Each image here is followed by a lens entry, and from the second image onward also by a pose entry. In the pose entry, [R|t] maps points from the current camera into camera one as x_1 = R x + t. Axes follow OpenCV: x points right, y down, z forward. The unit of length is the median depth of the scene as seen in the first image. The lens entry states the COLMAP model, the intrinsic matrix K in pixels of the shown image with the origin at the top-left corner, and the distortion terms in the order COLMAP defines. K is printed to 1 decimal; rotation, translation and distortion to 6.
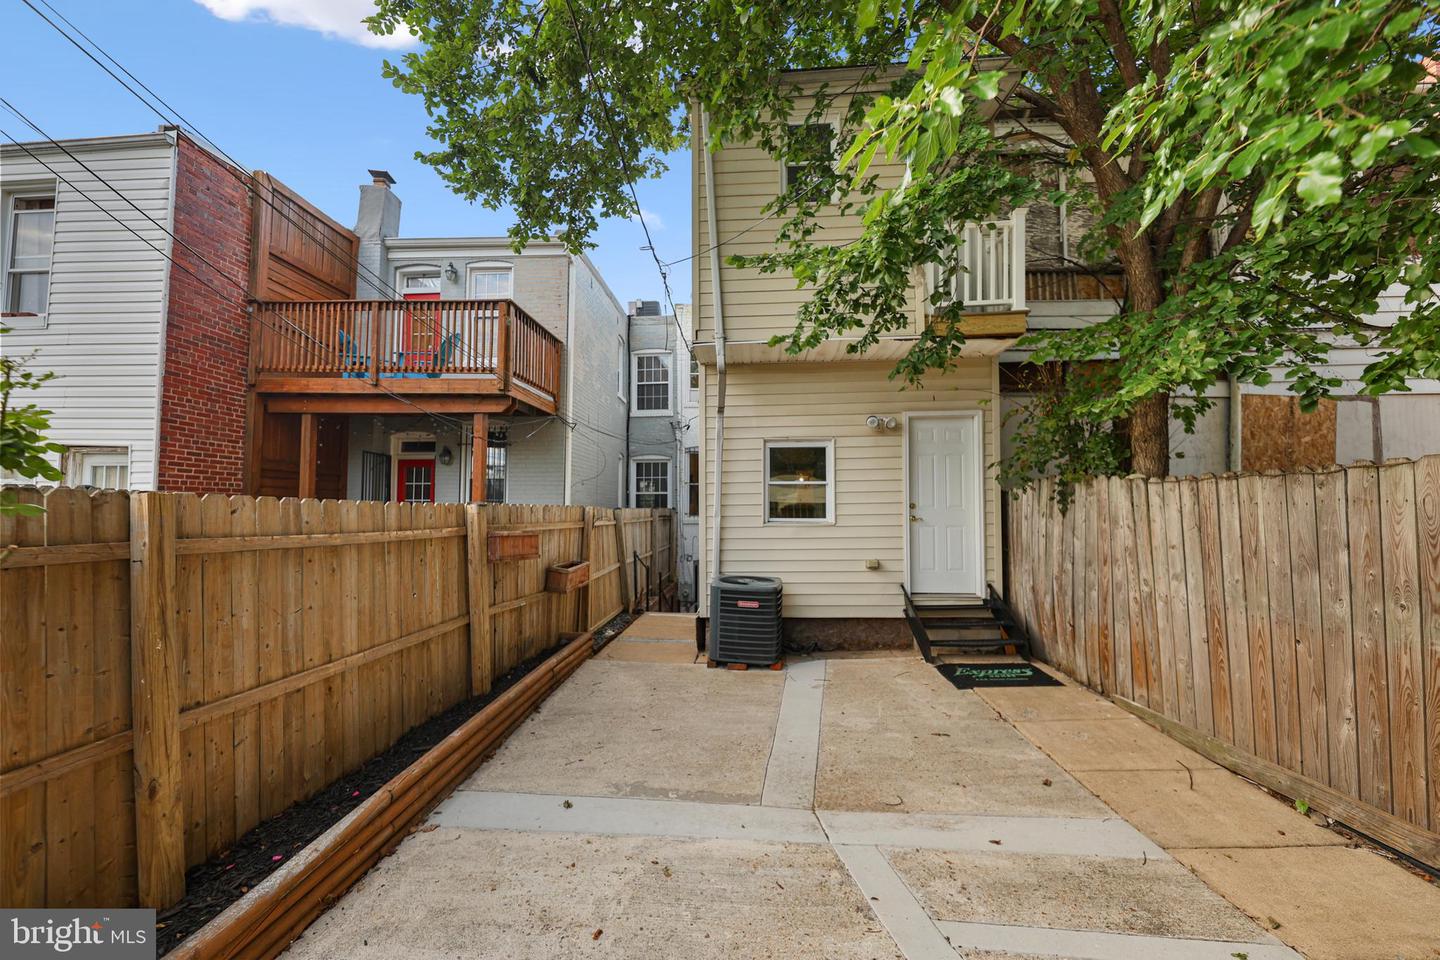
lens RADIAL K [[584.0, 0, 720.8], [0, 584.0, 485.0], [0, 0, 1]] dist [-0.002945, -0.000253]
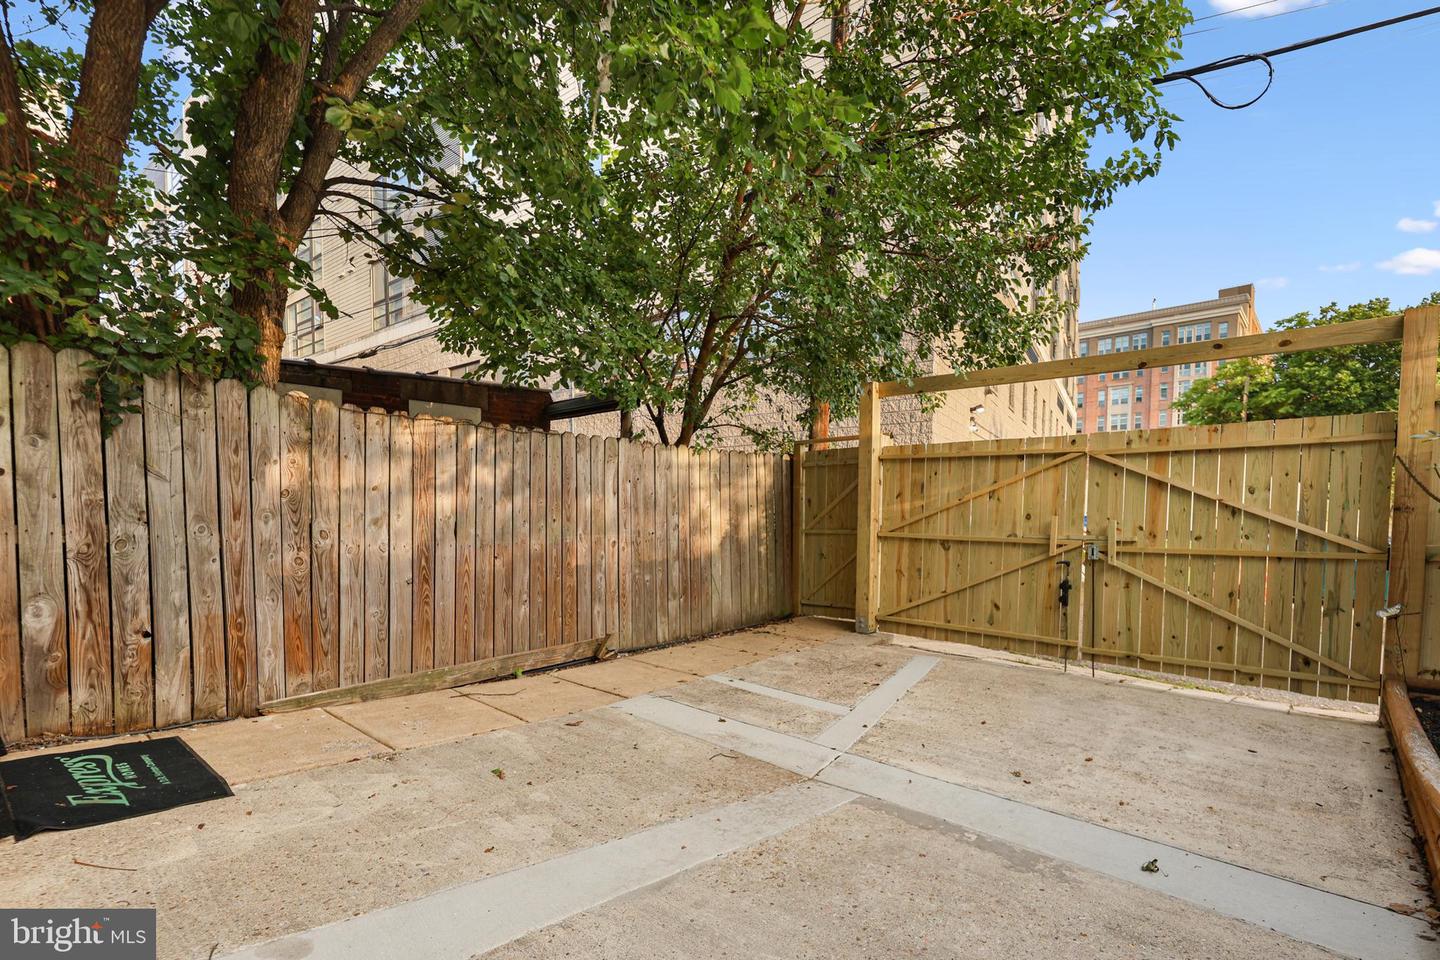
lens RADIAL K [[677.1, 0, 719.4], [0, 677.1, 523.0], [0, 0, 1]] dist [-0.014652, -0.001283]
pose [[-0.774796, -0.005911, 0.632184, -0.340088], [-0.032145, 0.999031, -0.030055, 0.209909], [-0.631394, -0.043608, -0.774235, 1.775280]]
